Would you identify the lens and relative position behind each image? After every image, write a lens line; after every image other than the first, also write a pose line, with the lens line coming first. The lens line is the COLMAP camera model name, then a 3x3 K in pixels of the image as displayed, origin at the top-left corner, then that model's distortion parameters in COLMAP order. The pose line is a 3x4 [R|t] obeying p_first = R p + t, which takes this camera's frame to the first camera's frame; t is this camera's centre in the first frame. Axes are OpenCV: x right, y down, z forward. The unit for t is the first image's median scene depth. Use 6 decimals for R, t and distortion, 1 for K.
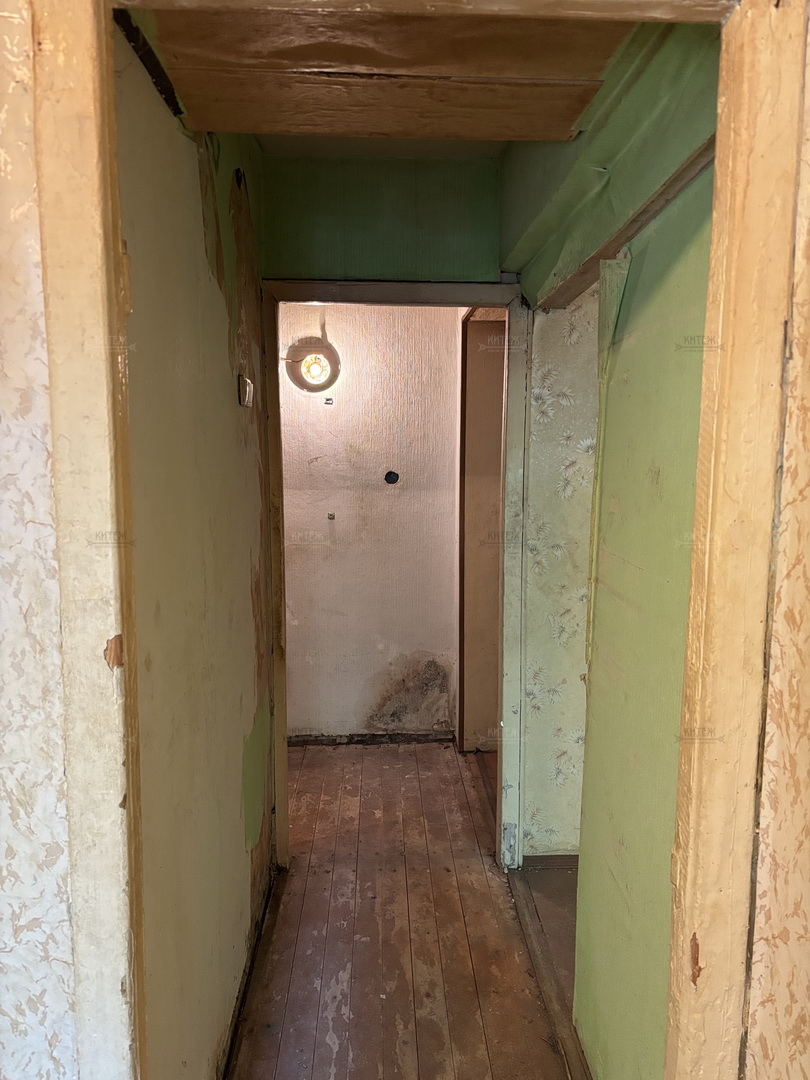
lens RADIAL K [[813.1, 0, 408.2], [0, 813.1, 545.9], [0, 0, 1]] dist [0.033735, -0.026637]
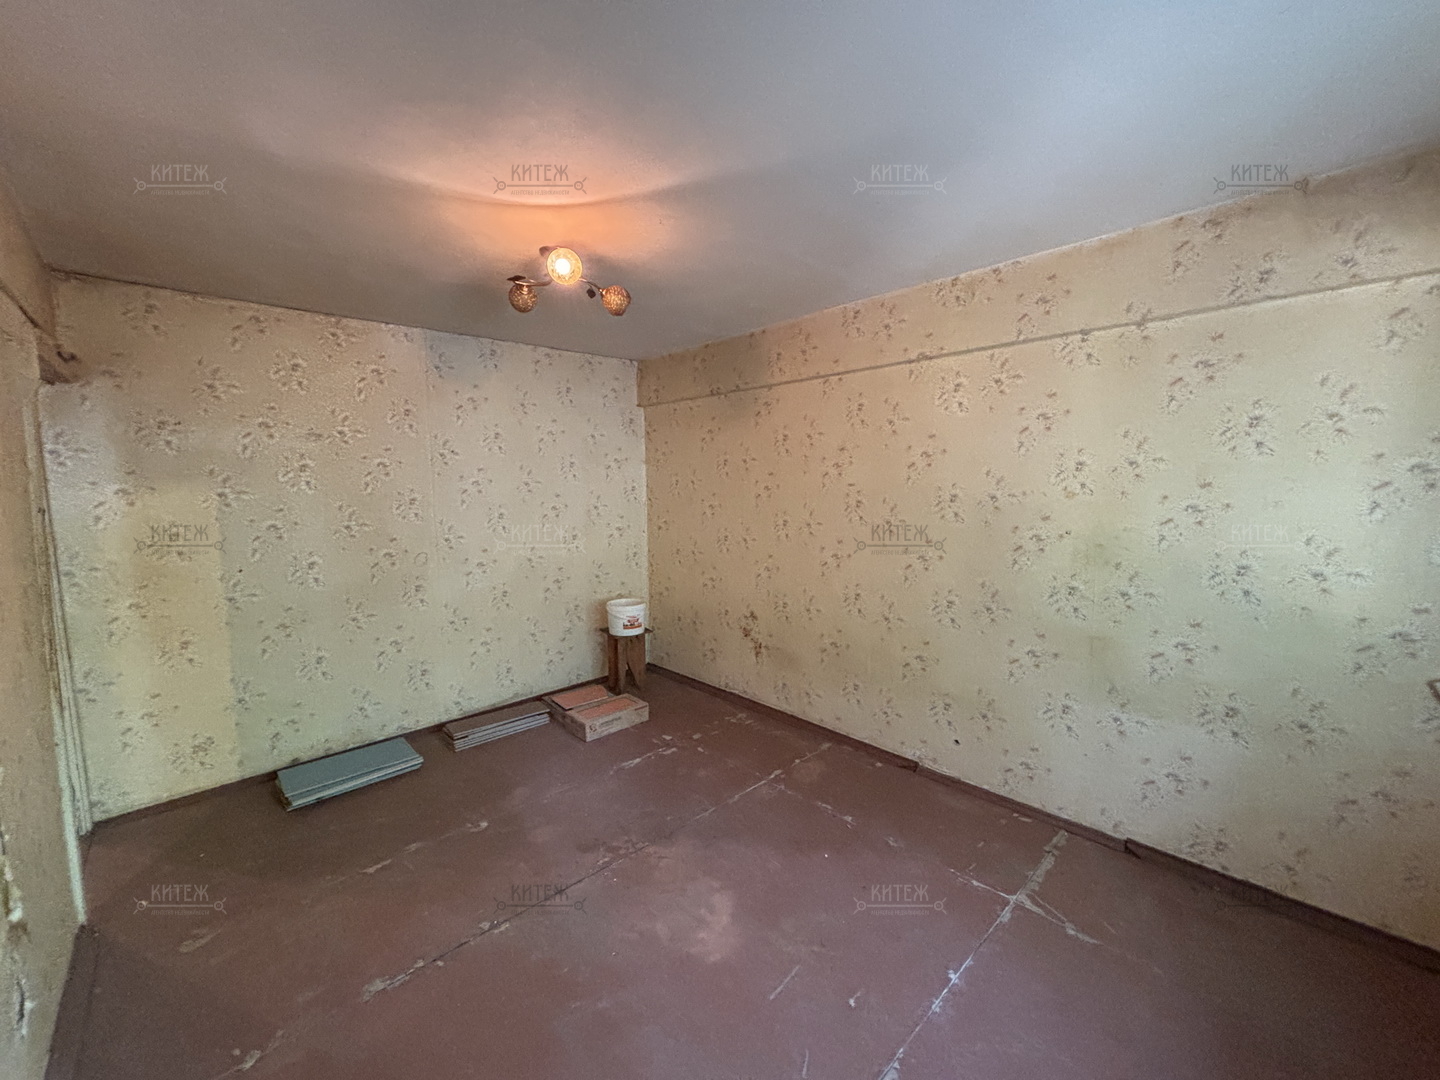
lens RADIAL K [[579.1, 0, 728.1], [0, 579.1, 538.9], [0, 0, 1]] dist [-0.002063, 0.000471]
pose [[0.753205, -0.083063, 0.652520, 0.328973], [0.093632, 0.995432, 0.018634, 0.027447], [-0.651088, 0.047061, 0.757542, -0.306522]]
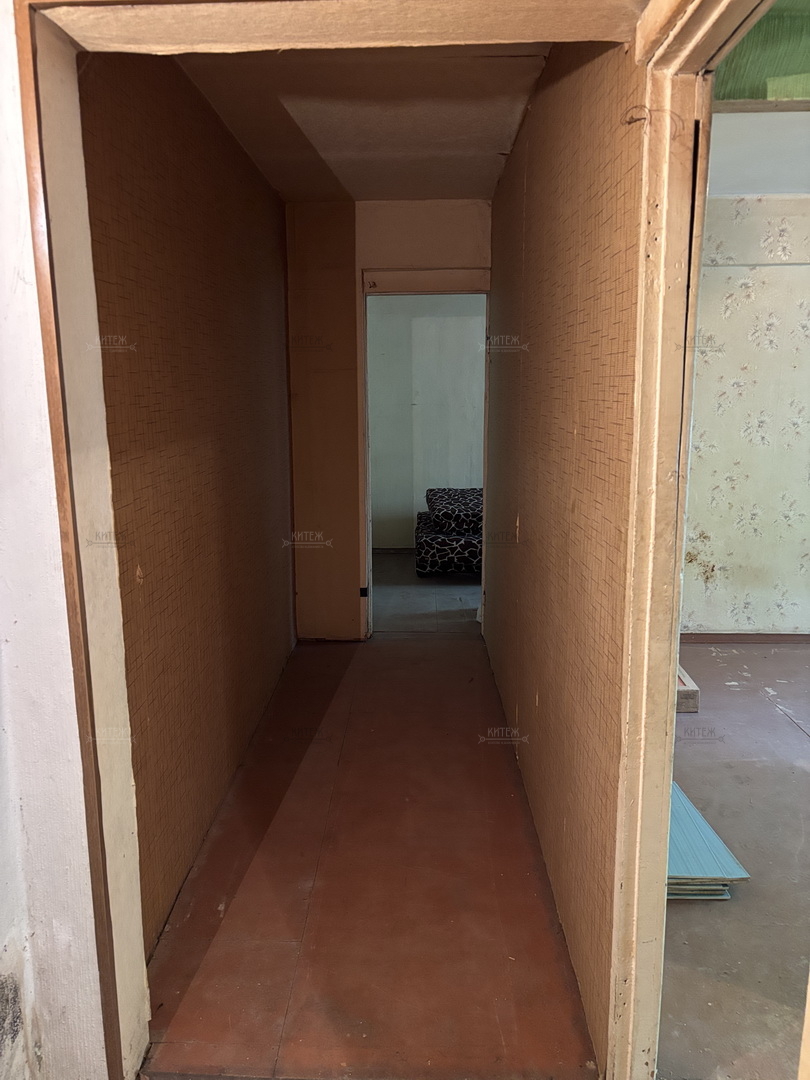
lens RADIAL K [[813.1, 0, 414.6], [0, 813.1, 547.4], [0, 0, 1]] dist [0.033735, -0.026637]
pose [[0.065347, -0.206714, 0.976217, -0.385555], [0.124715, 0.972329, 0.197542, -0.133212], [-0.990038, 0.108840, 0.089319, 1.072681]]
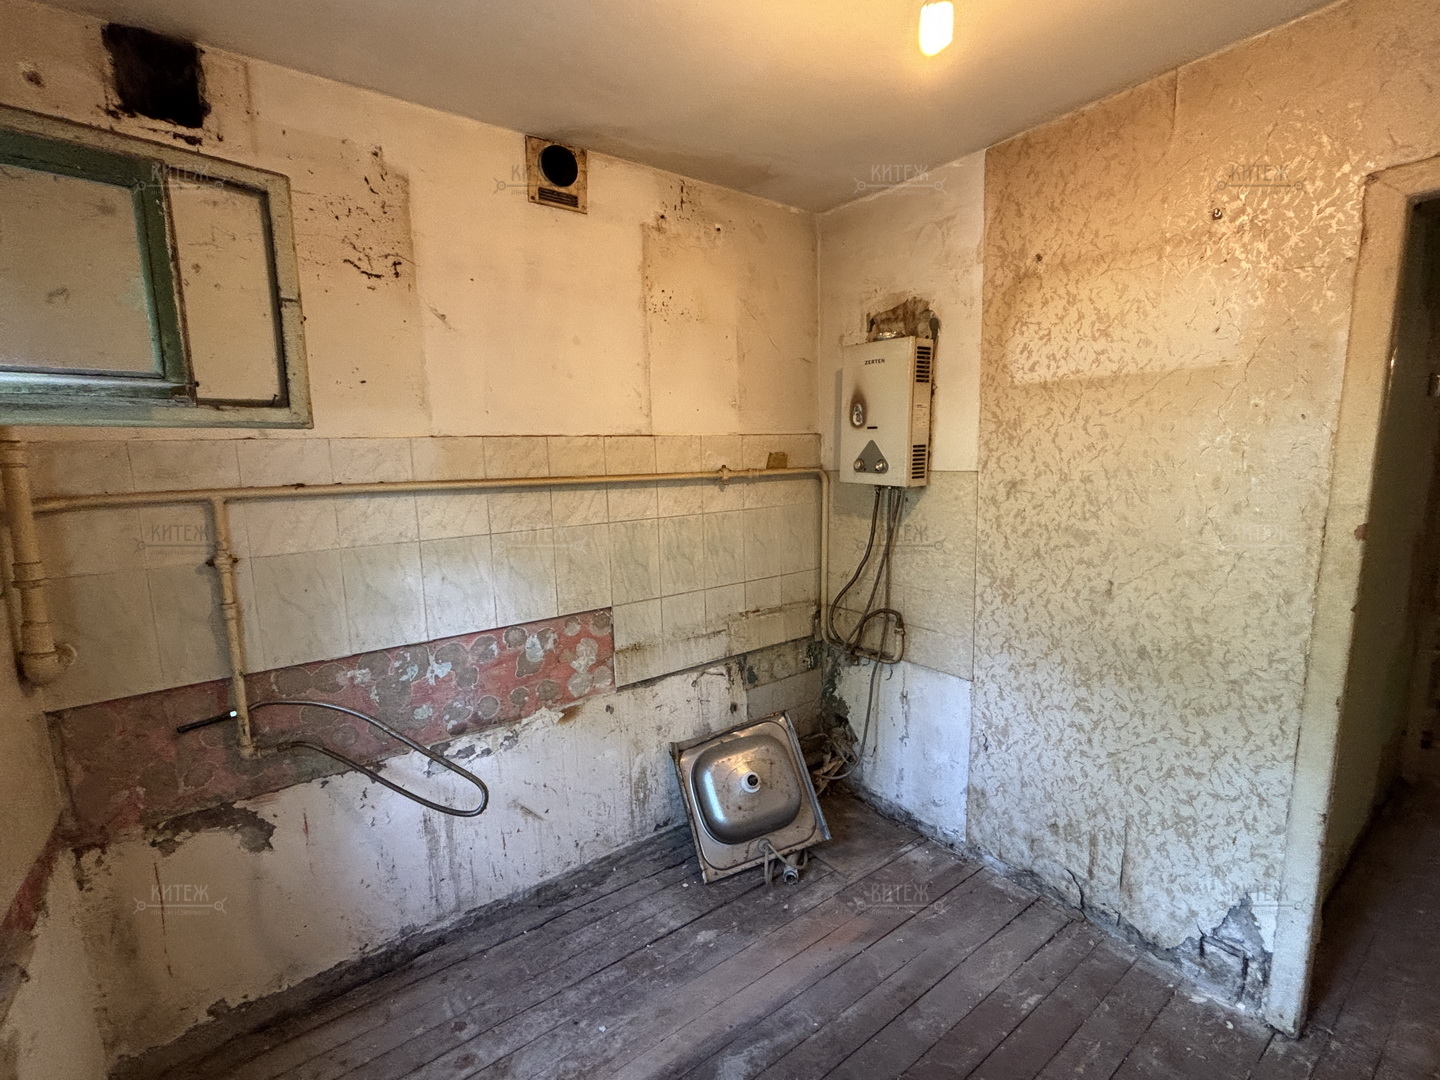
lens RADIAL K [[638.3, 0, 707.7], [0, 638.3, 541.8], [0, 0, 1]] dist [0.007616, -0.002960]
pose [[0.554075, 0.106145, -0.825672, 0.251891], [-0.078318, 0.994085, 0.075240, 0.747909], [0.828774, 0.022977, 0.559111, -5.636963]]
